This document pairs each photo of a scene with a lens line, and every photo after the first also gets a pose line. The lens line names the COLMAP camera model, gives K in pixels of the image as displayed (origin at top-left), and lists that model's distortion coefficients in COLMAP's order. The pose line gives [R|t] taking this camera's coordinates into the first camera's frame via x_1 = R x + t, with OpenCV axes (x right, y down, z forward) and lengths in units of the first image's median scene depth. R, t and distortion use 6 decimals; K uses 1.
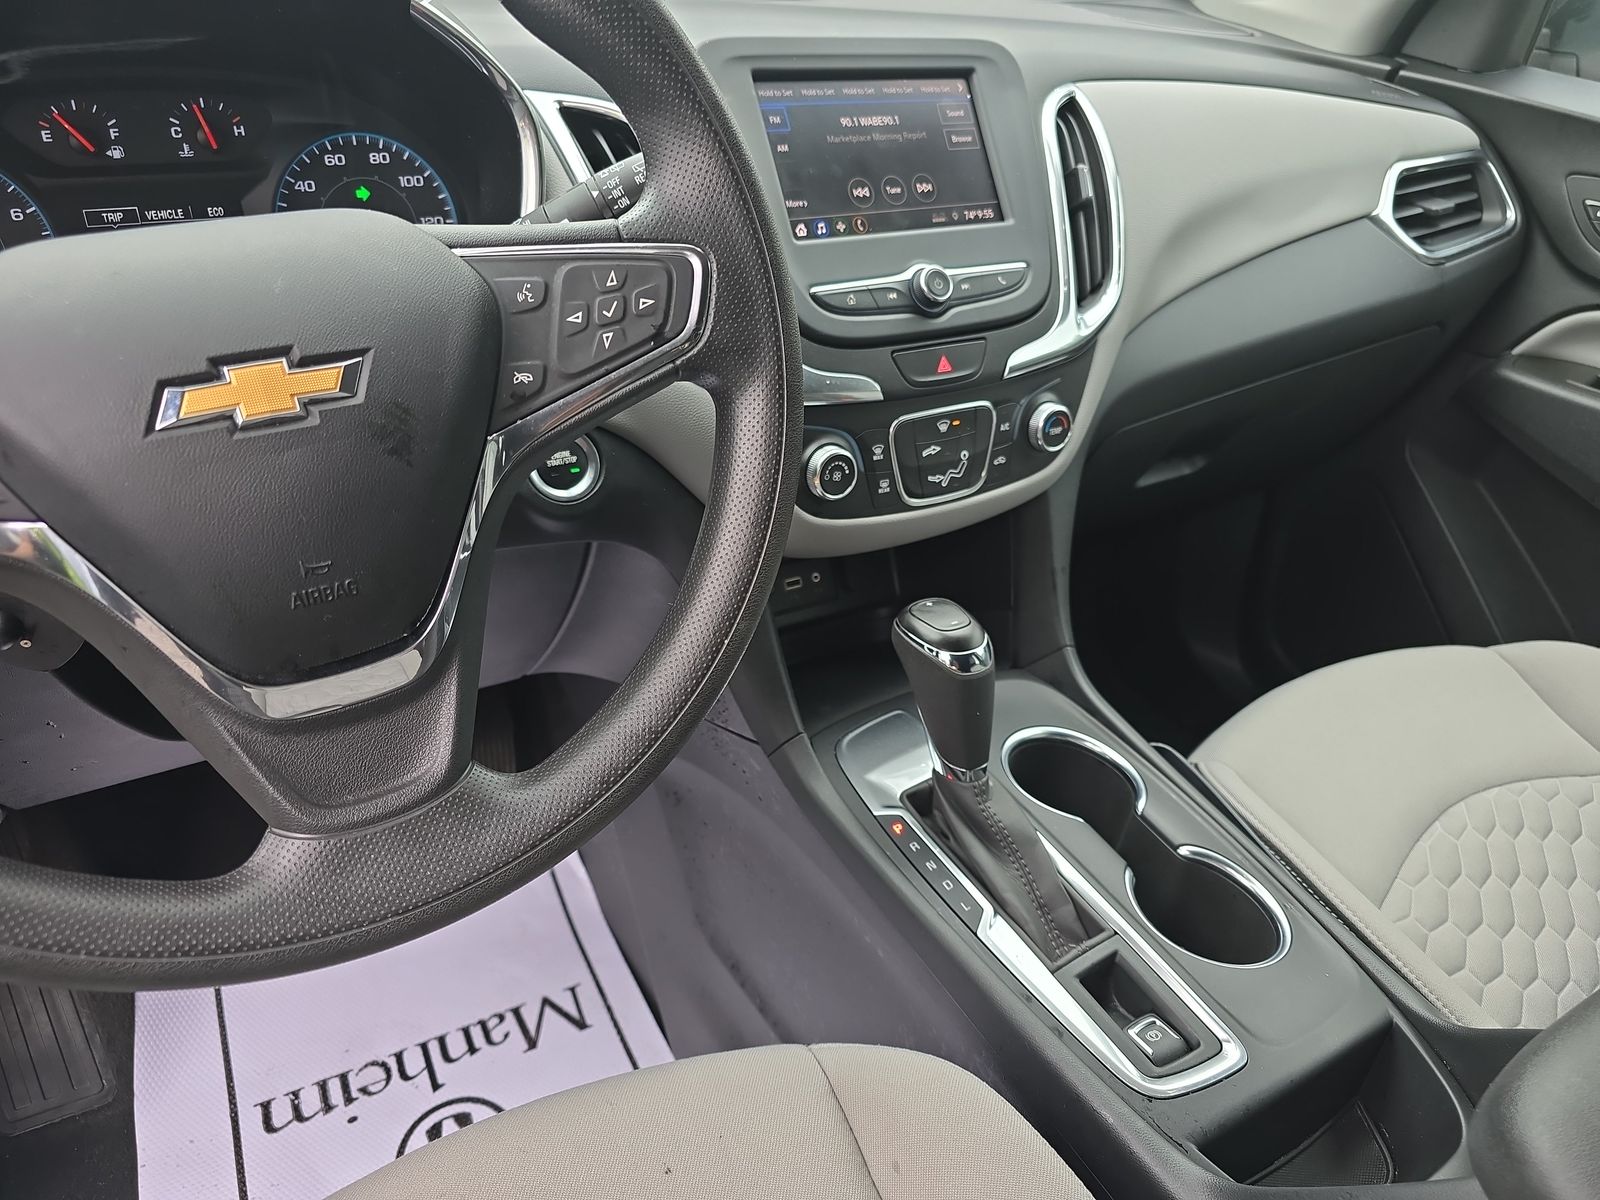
lens RADIAL K [[1096.5, 0, 793.5], [0, 1096.5, 613.9], [0, 0, 1]] dist [0.023759, -0.036777]
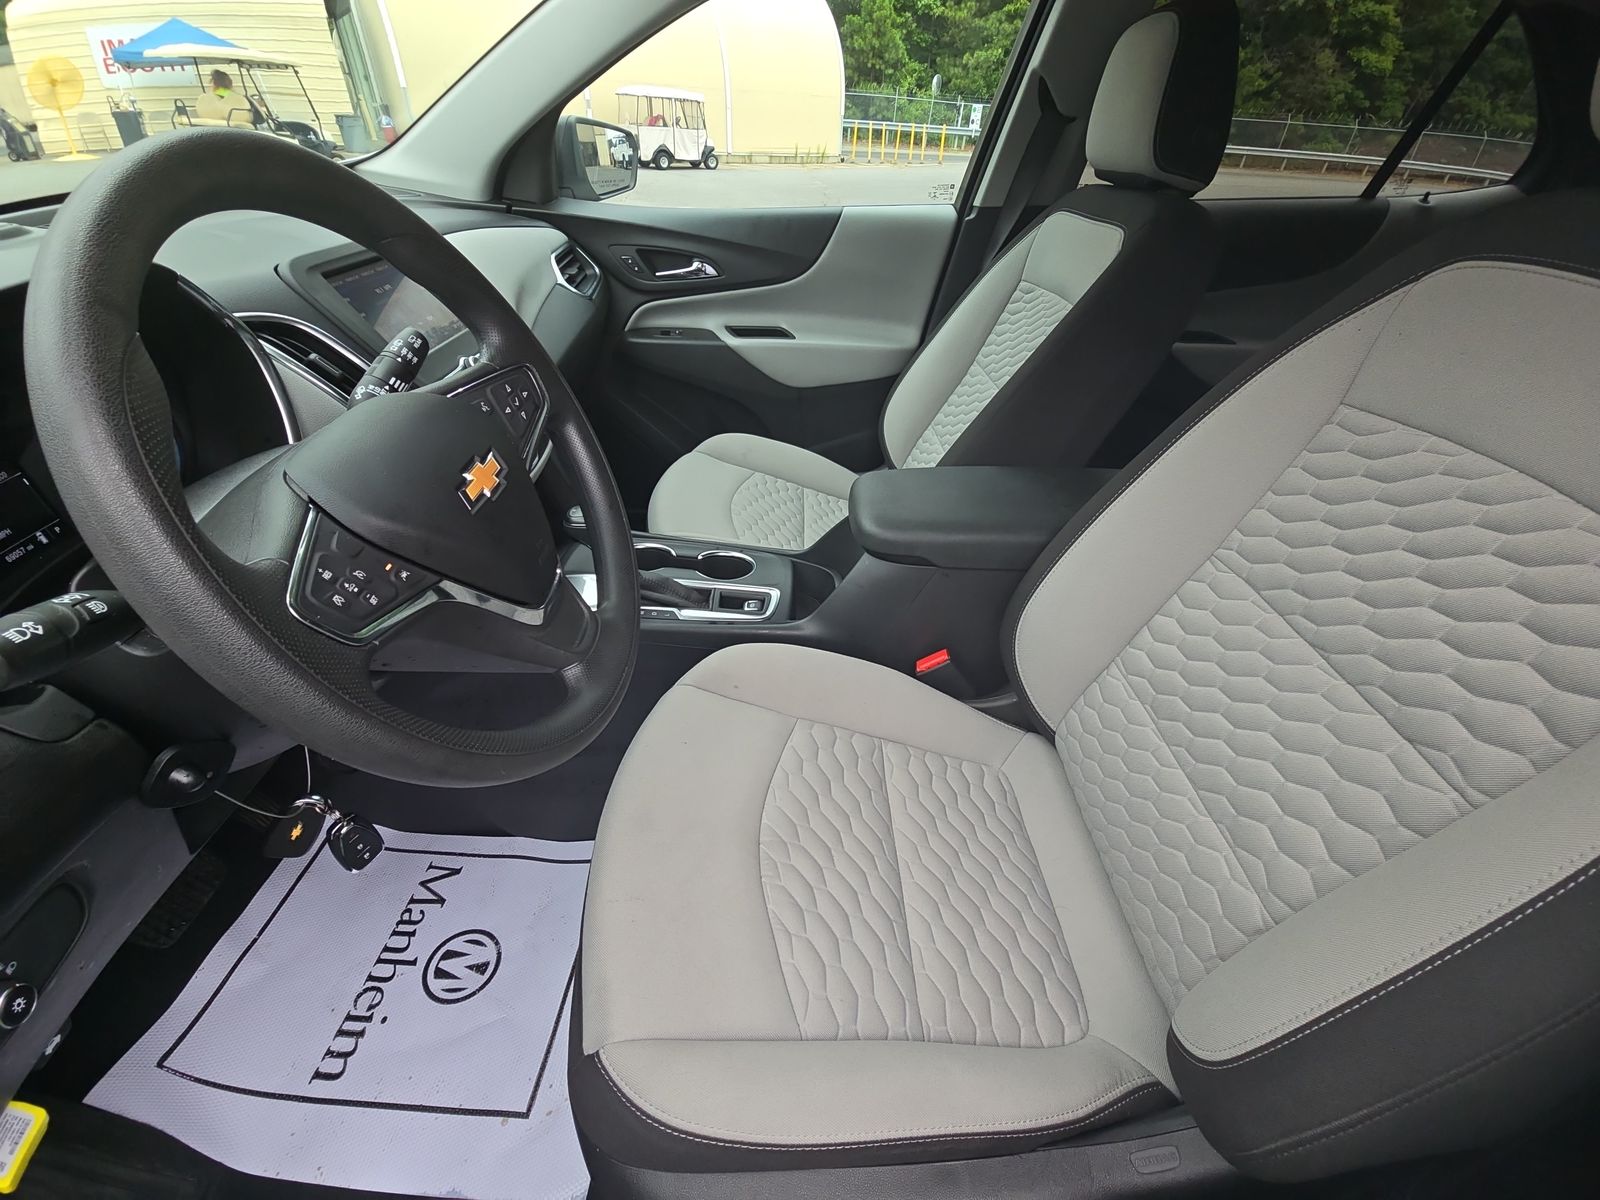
lens RADIAL K [[655.4, 0, 804.8], [0, 655.4, 600.9], [0, 0, 1]] dist [-0.001119, -0.004817]
pose [[0.510390, -0.530292, 0.676973, -0.581895], [0.444860, 0.836526, 0.319882, -0.067465], [-0.735936, 0.137893, 0.662860, -0.126856]]
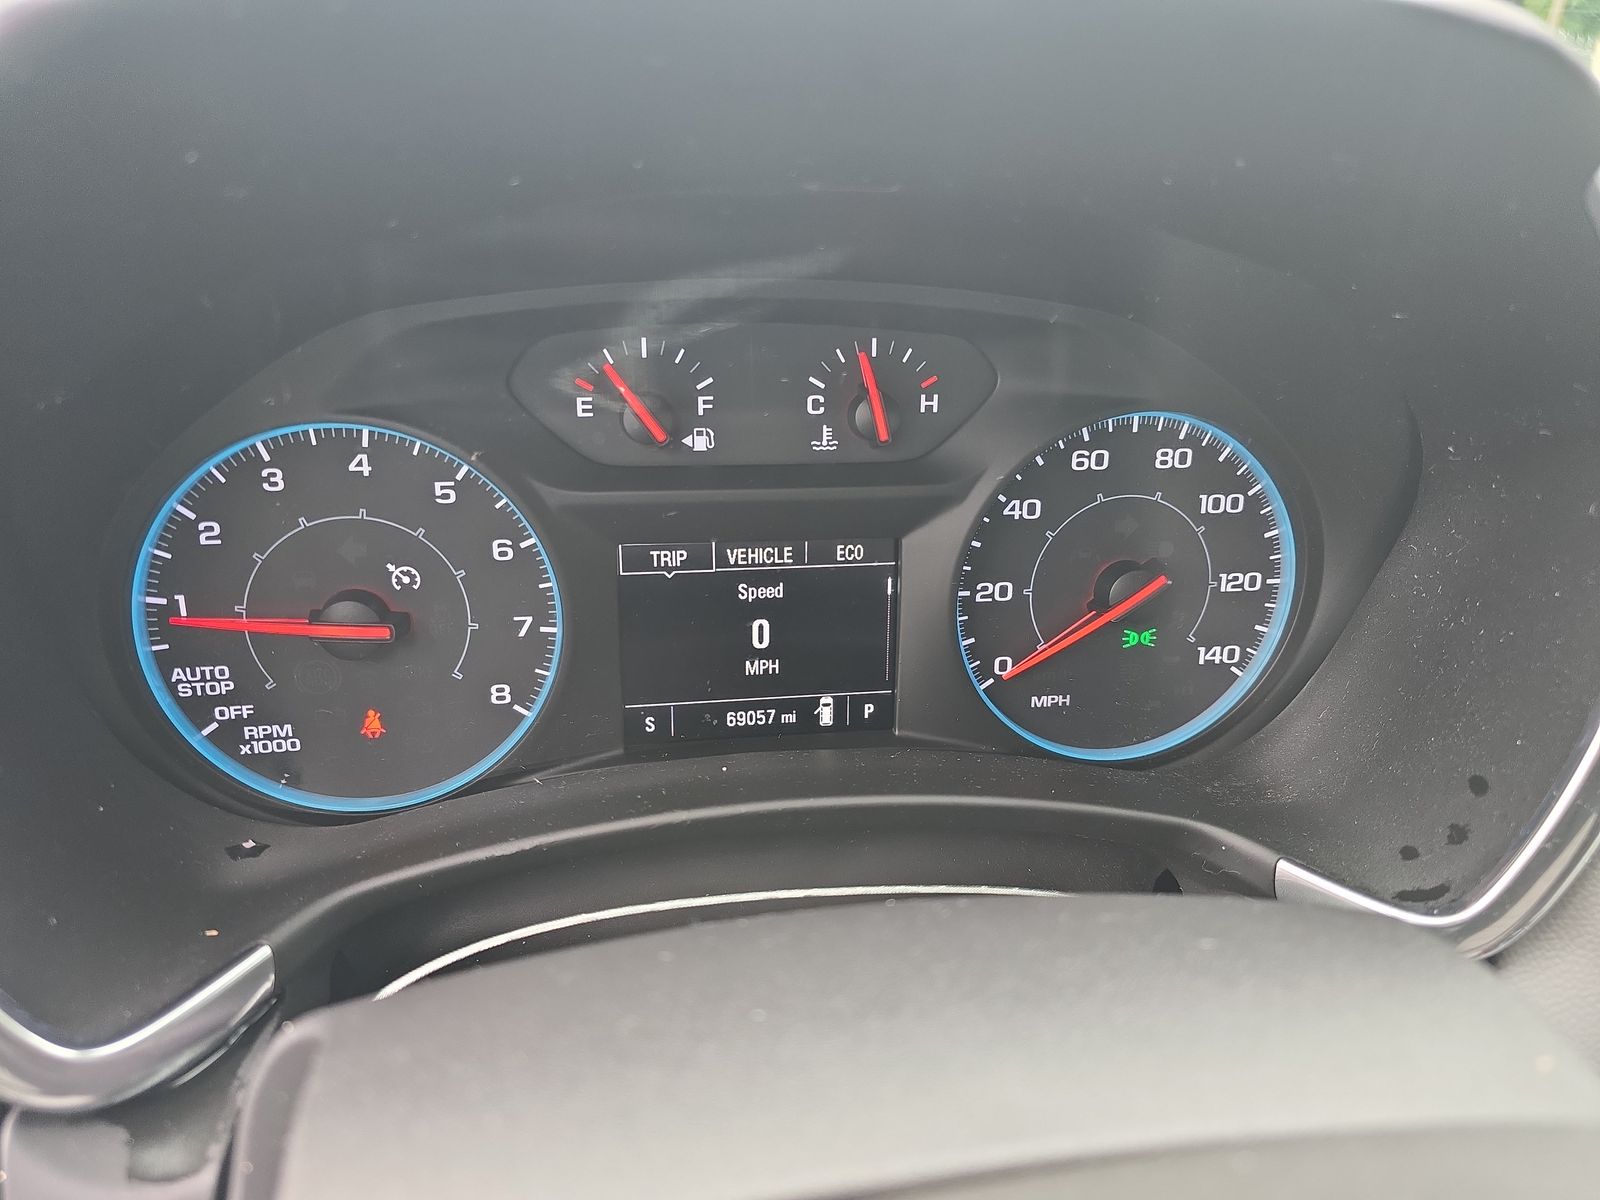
lens RADIAL K [[1096.5, 0, 771.3], [0, 1096.5, 577.4], [0, 0, 1]] dist [0.023759, -0.036777]
pose [[0.928945, 0.126807, -0.347825, -0.352982], [-0.175691, 0.977976, -0.112680, -0.268360], [0.325875, 0.165783, 0.930764, 0.485762]]
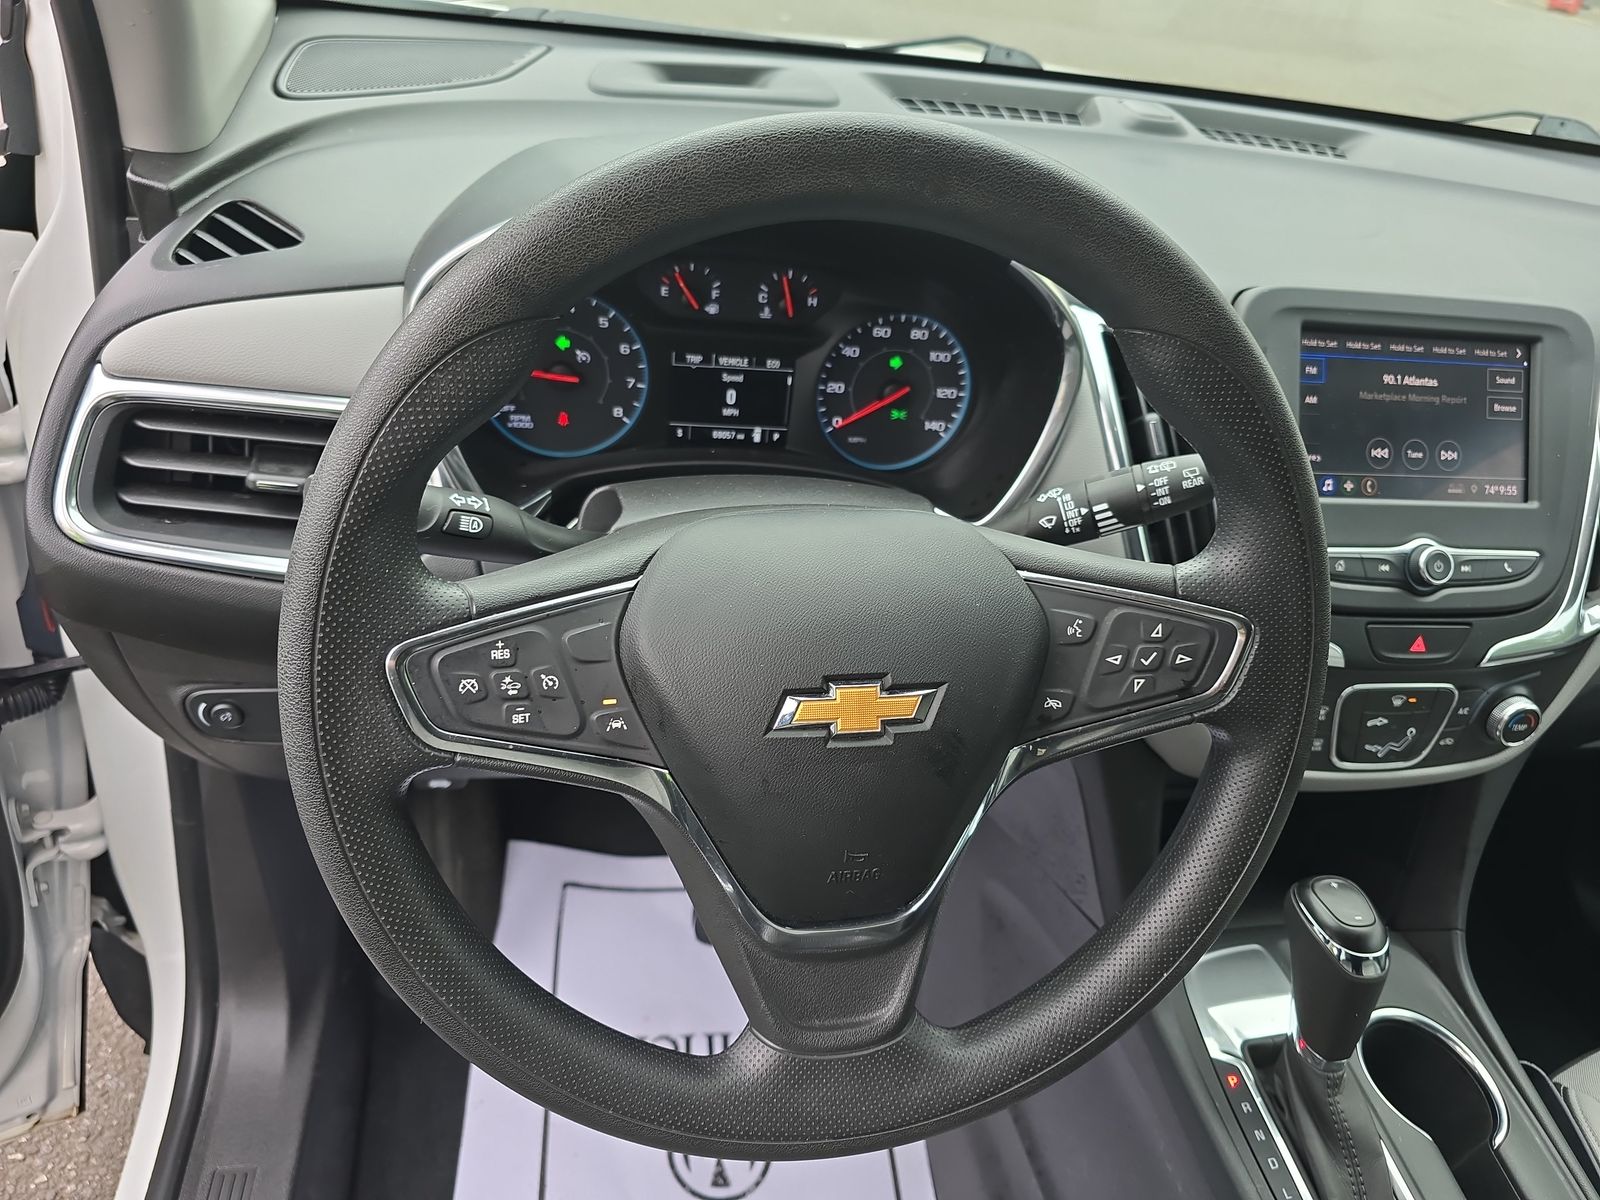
lens RADIAL K [[1096.5, 0, 783.7], [0, 1096.5, 602.9], [0, 0, 1]] dist [0.023759, -0.036777]
pose [[0.928383, 0.265904, -0.259615, -0.142852], [-0.257183, 0.963991, 0.067659, -0.190212], [0.268257, 0.003955, 0.963339, -0.079530]]
